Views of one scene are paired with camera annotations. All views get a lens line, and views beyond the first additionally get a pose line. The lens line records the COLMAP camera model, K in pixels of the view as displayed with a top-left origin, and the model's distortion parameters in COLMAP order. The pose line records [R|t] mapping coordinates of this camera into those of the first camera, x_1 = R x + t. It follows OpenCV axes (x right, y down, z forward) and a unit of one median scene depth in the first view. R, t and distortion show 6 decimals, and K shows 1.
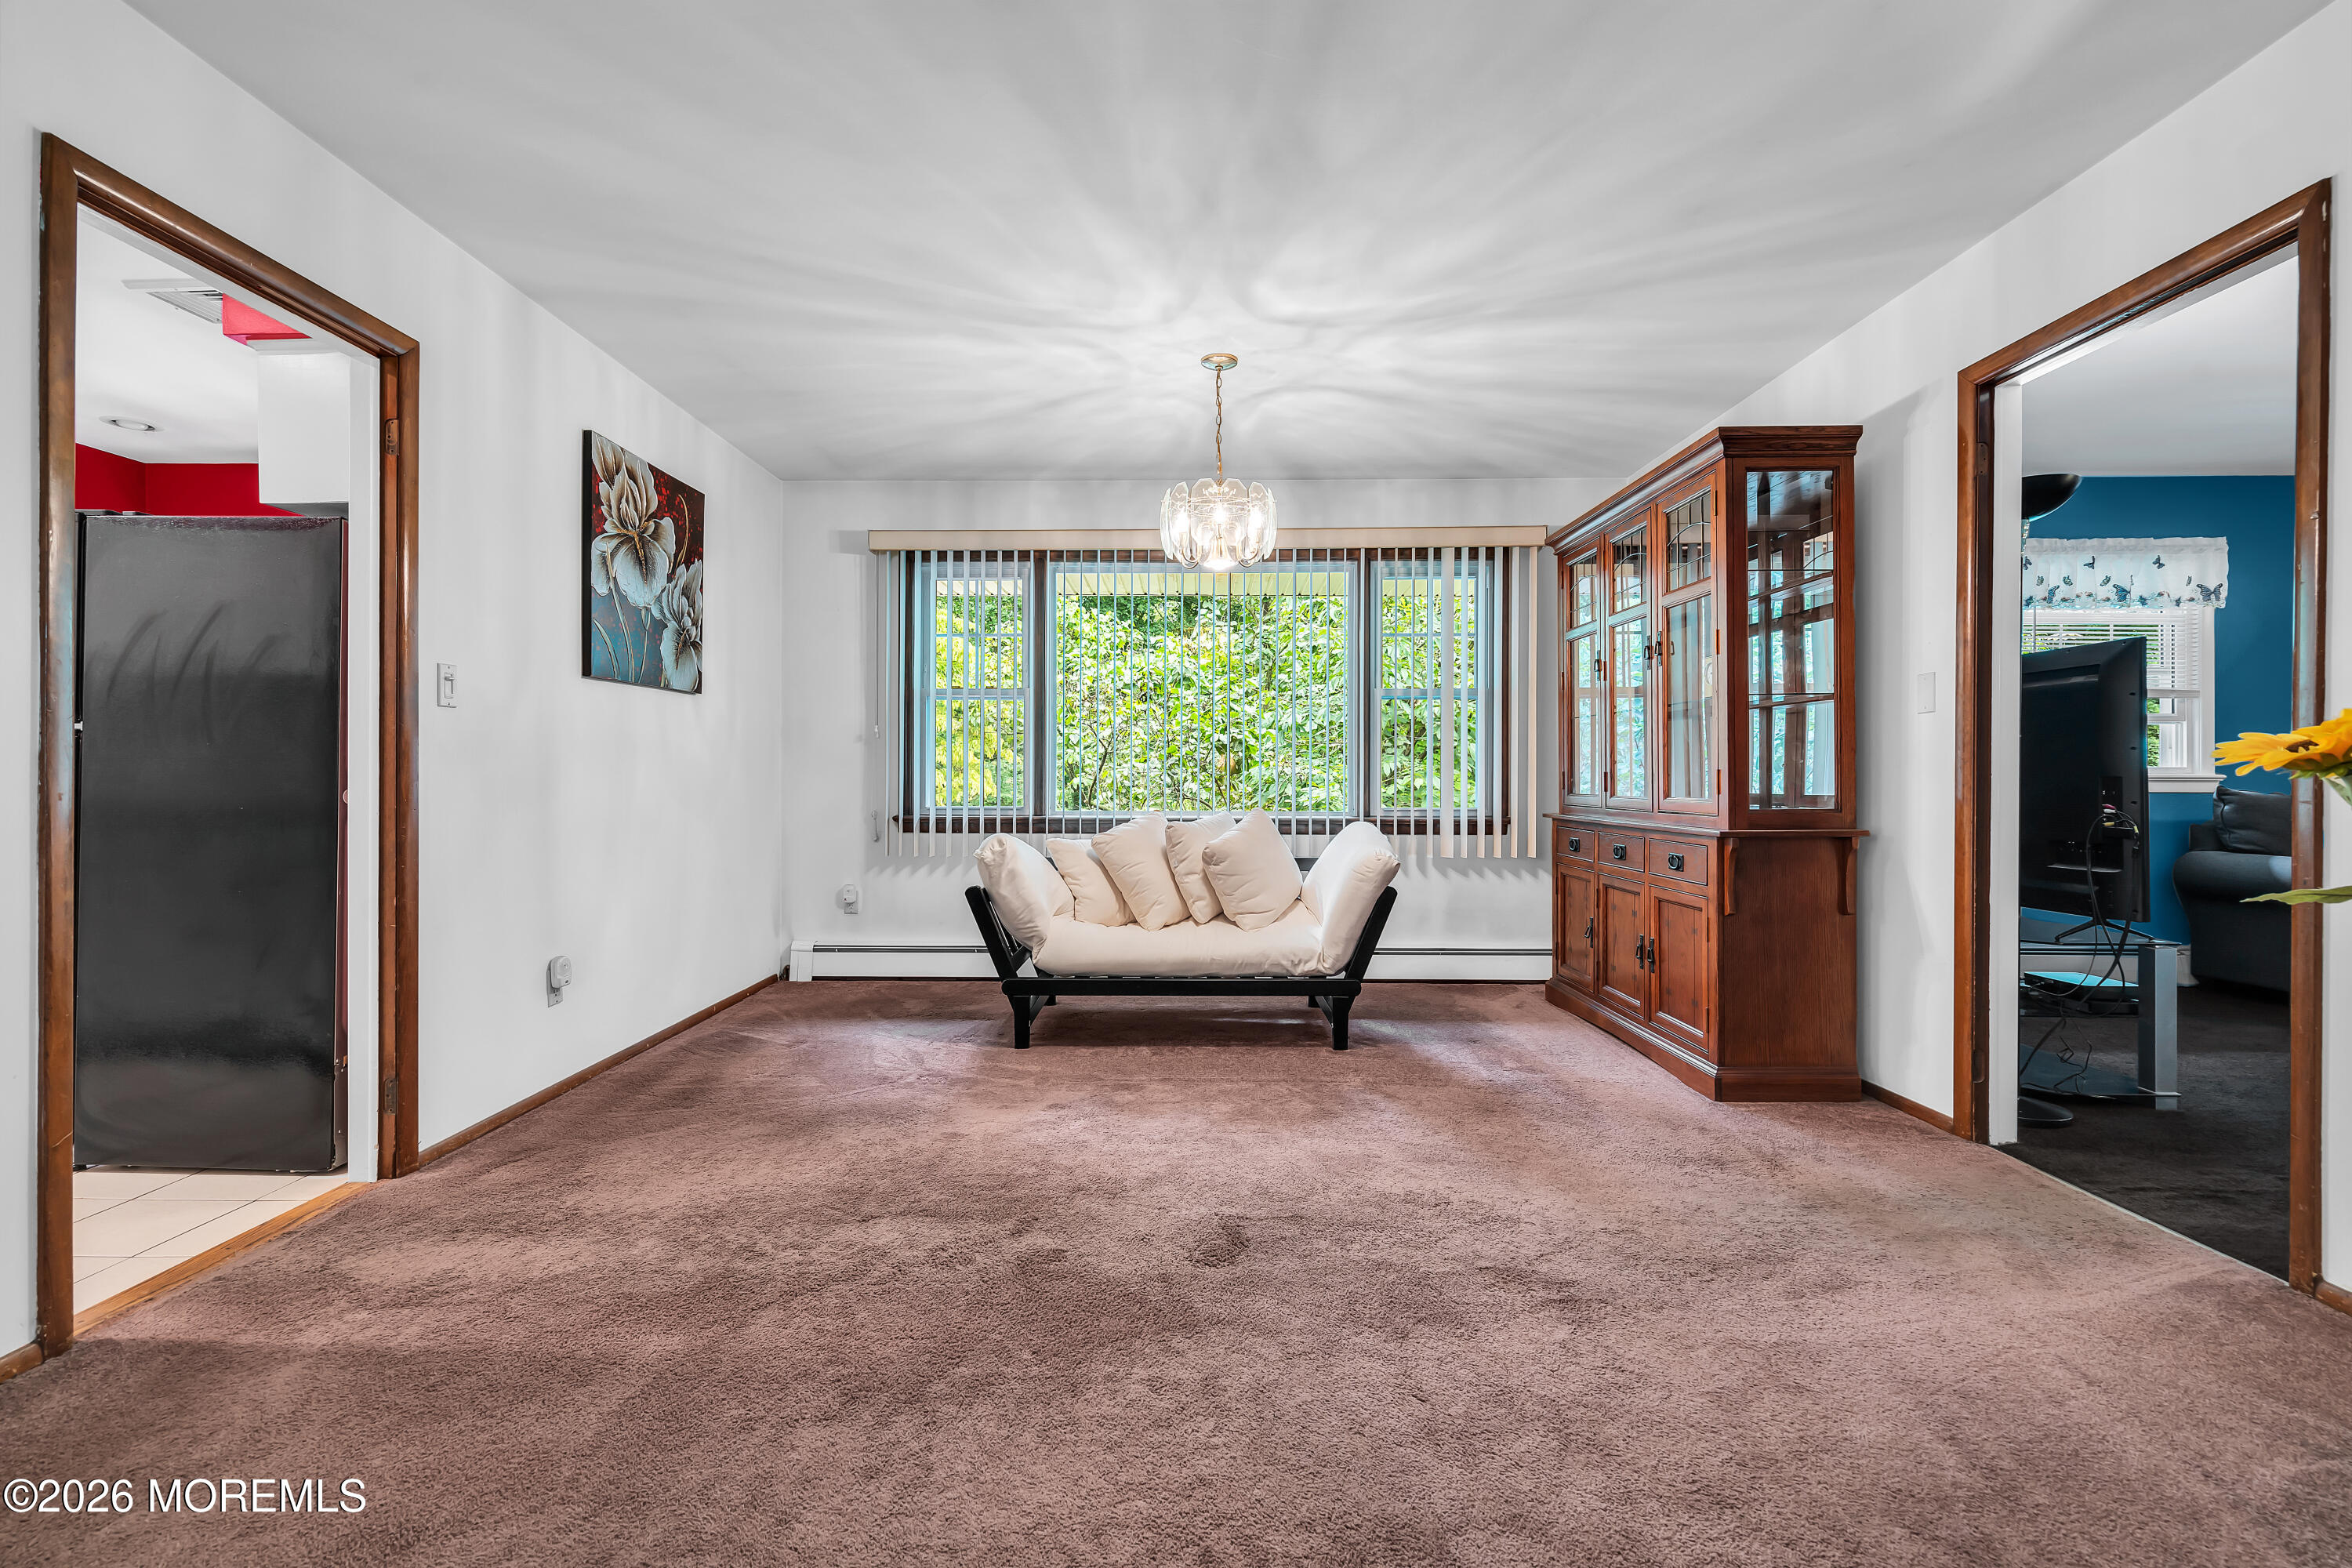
lens RADIAL K [[1083.5, 0, 1168.5], [0, 1083.5, 780.6], [0, 0, 1]] dist [-0.003514, 0.001241]
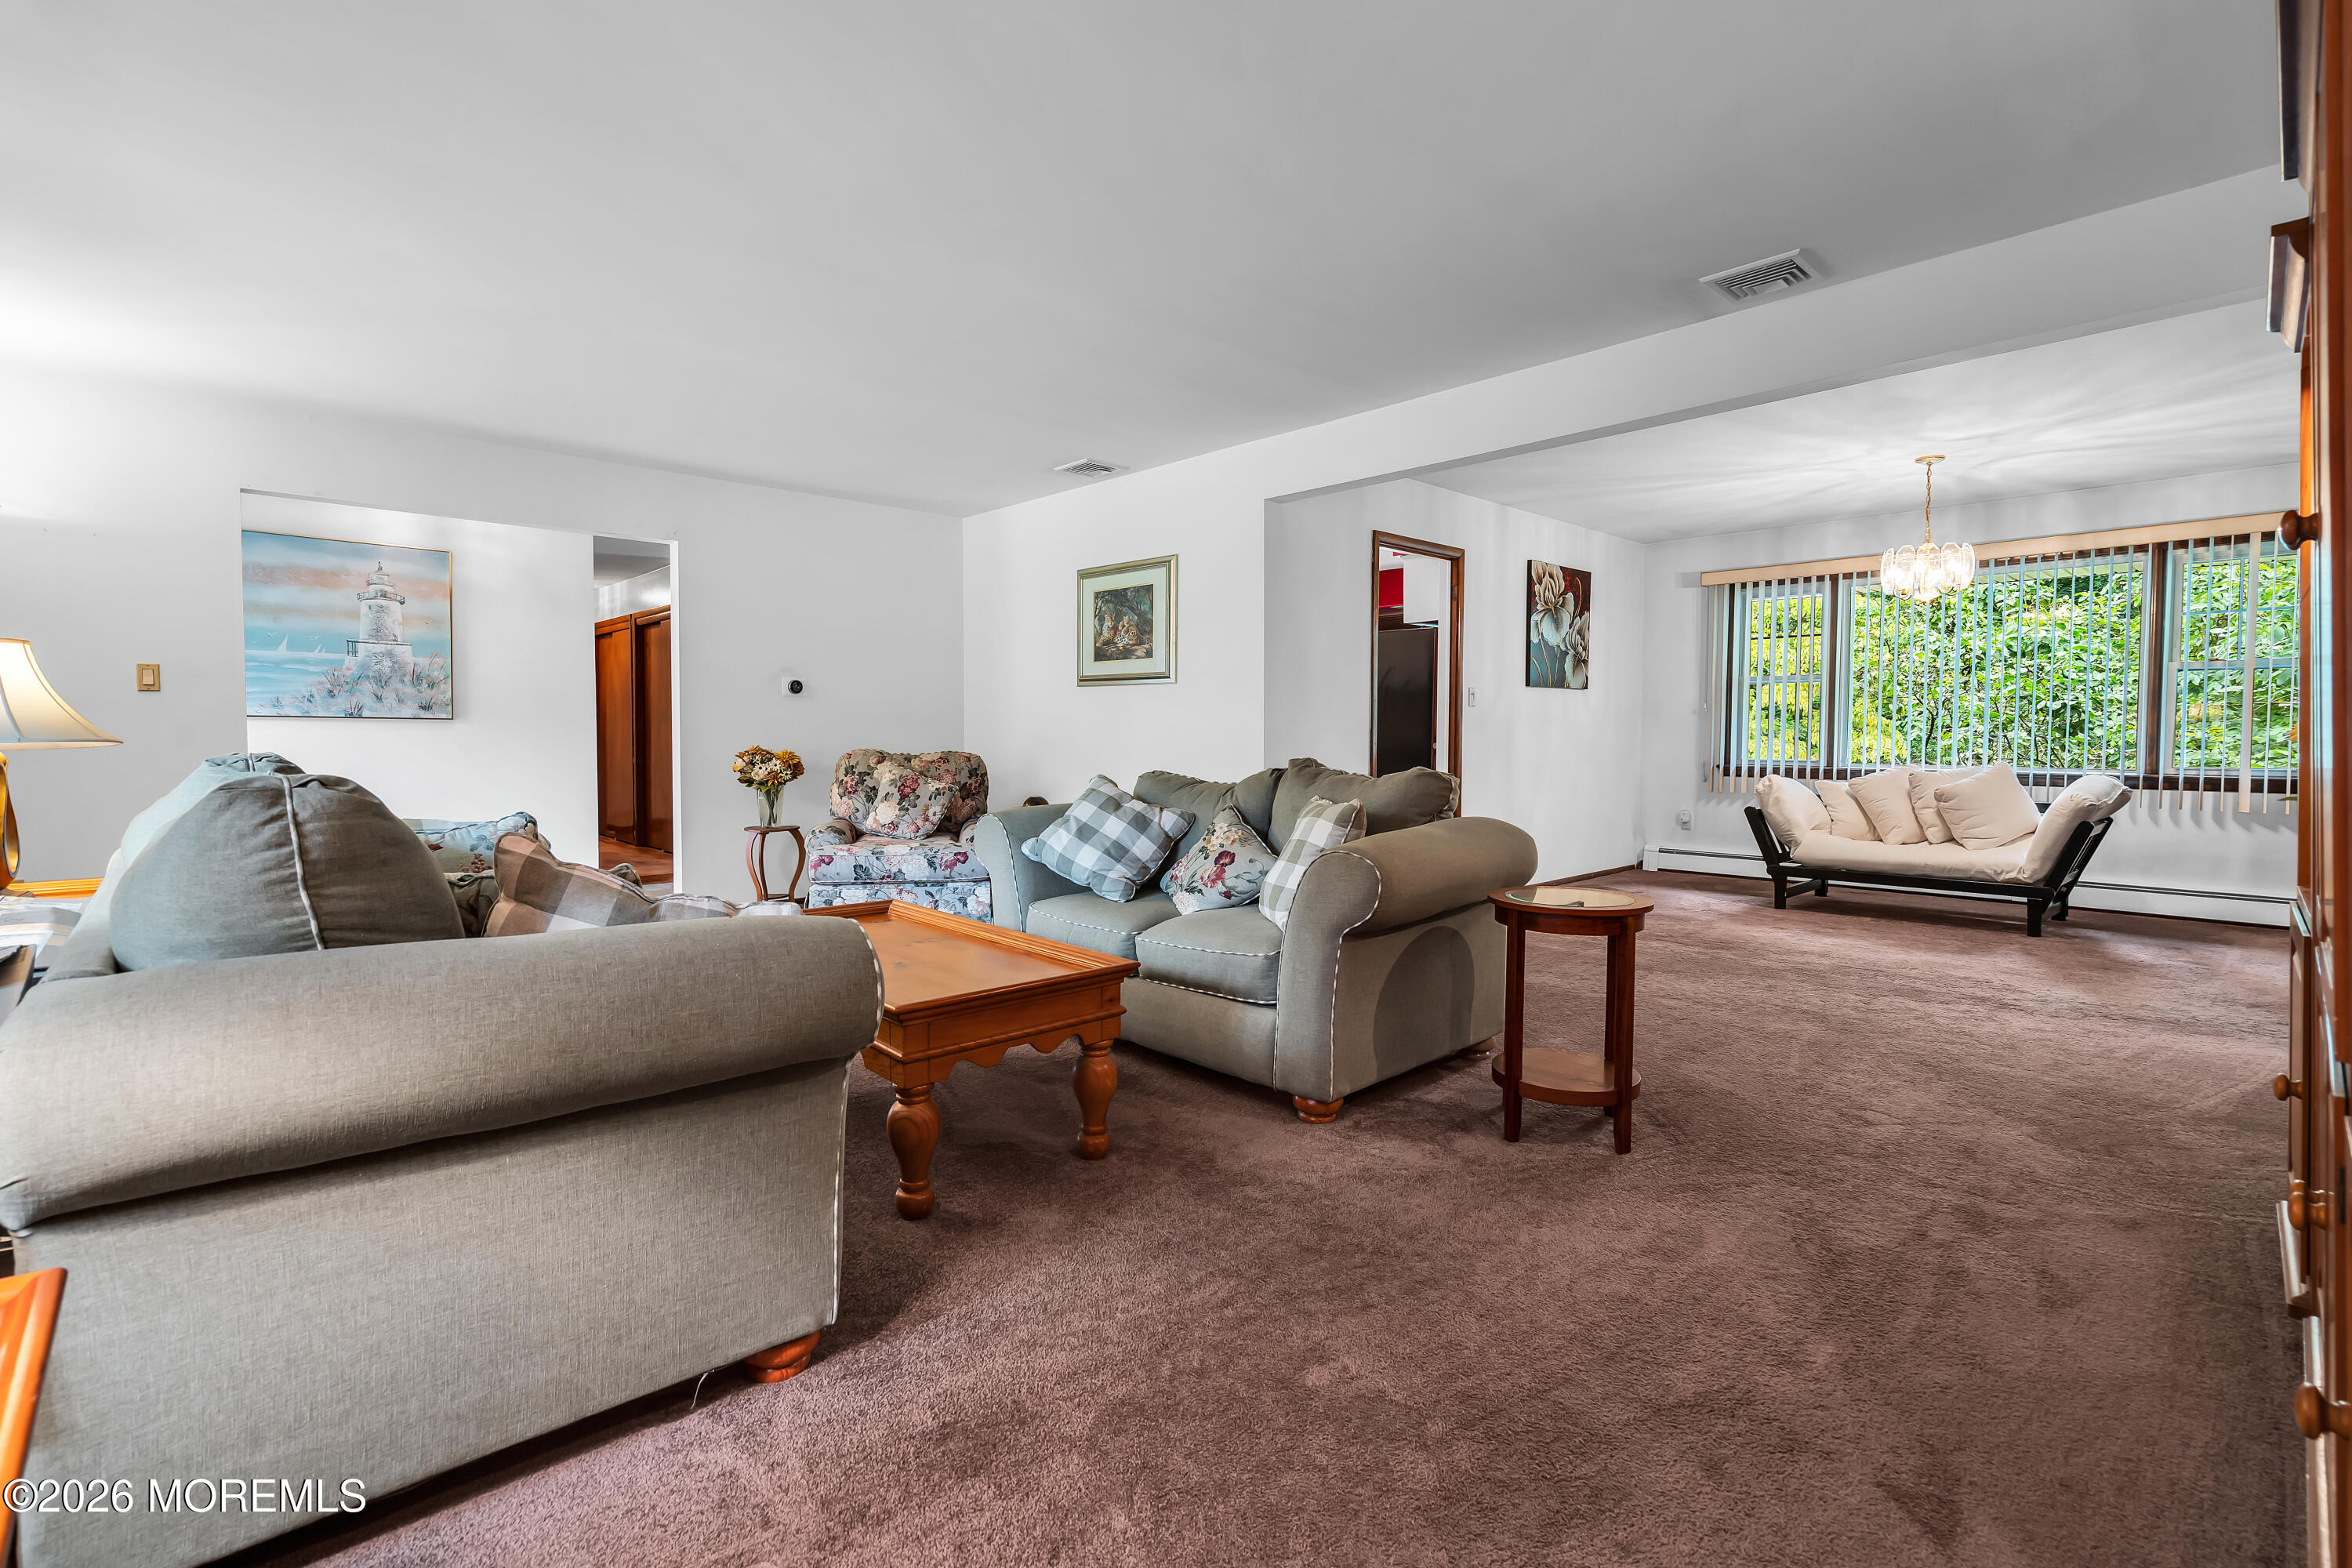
lens RADIAL K [[1083.5, 0, 1162.8], [0, 1083.5, 769.2], [0, 0, 1]] dist [-0.003514, 0.001241]
pose [[0.698141, 0.024383, -0.715545, 0.327300], [-0.006111, 0.999586, 0.028099, 0.002153], [0.715934, -0.015245, 0.698002, -0.677120]]
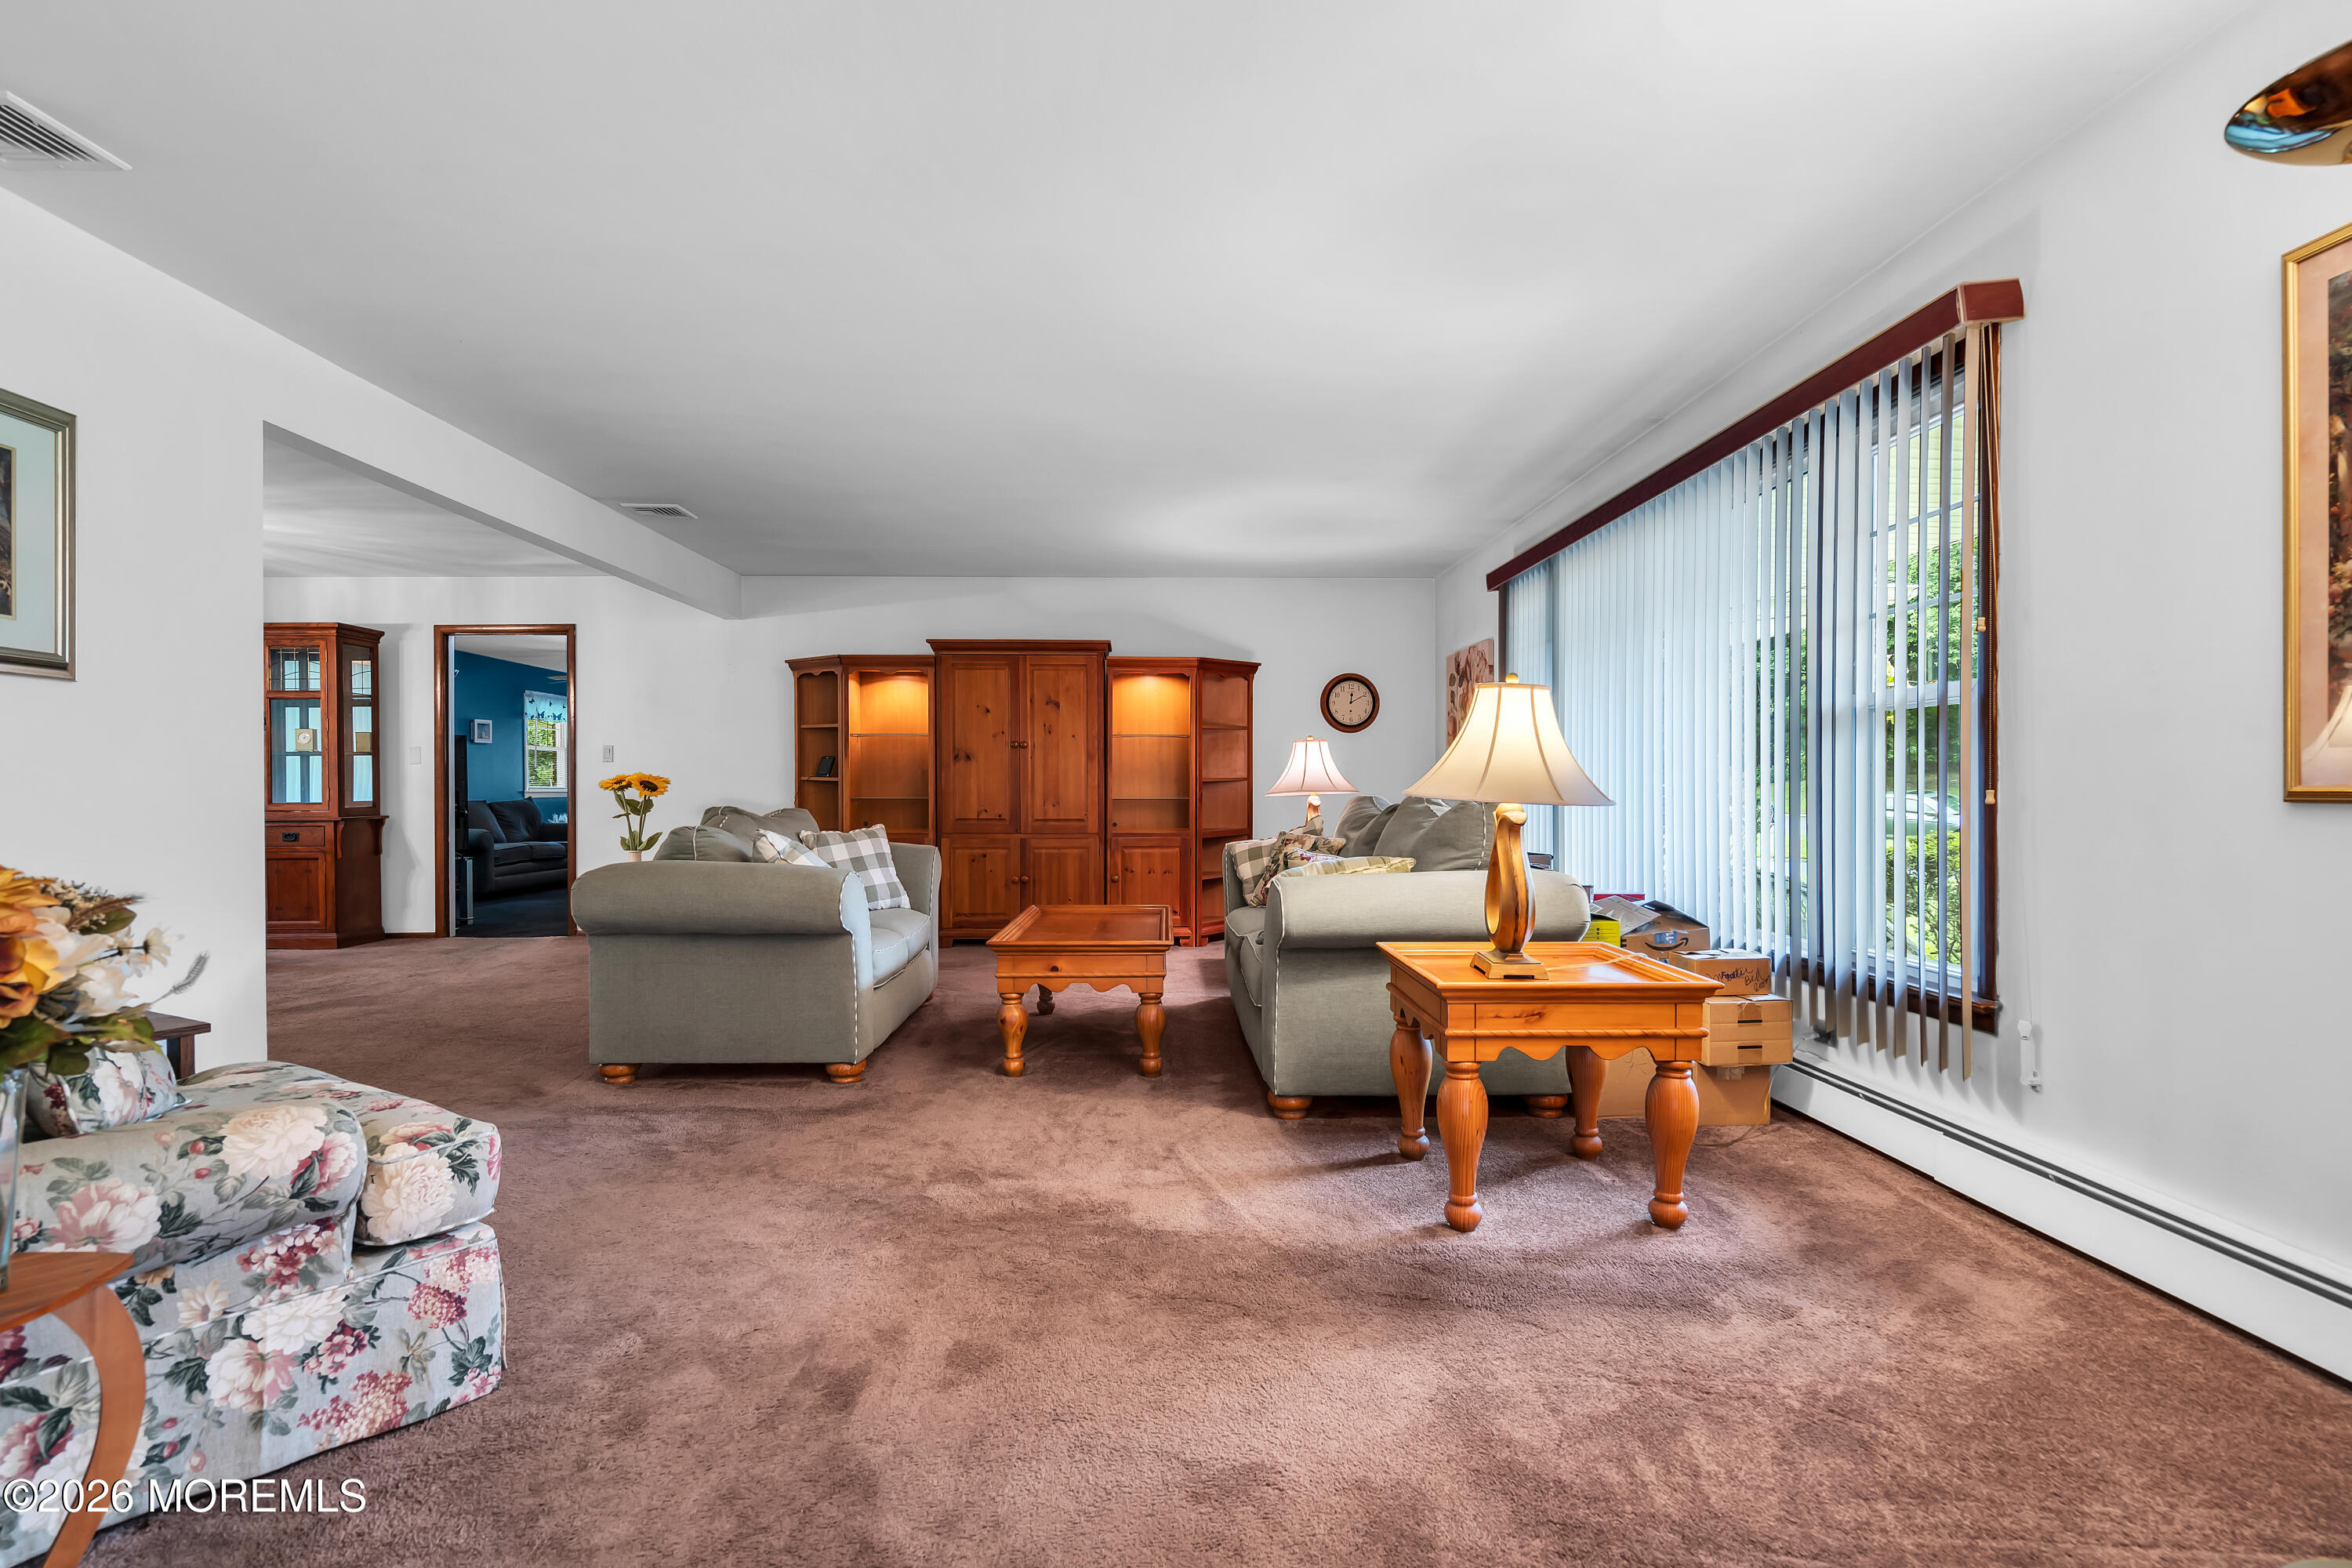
lens RADIAL K [[1083.5, 0, 1159.0], [0, 1083.5, 804.7], [0, 0, 1]] dist [-0.003514, 0.001241]
pose [[-0.041645, -0.016068, 0.999003, -1.224295], [0.009817, 0.999816, 0.016491, 0.002407], [-0.999084, 0.010494, -0.041480, -0.361384]]
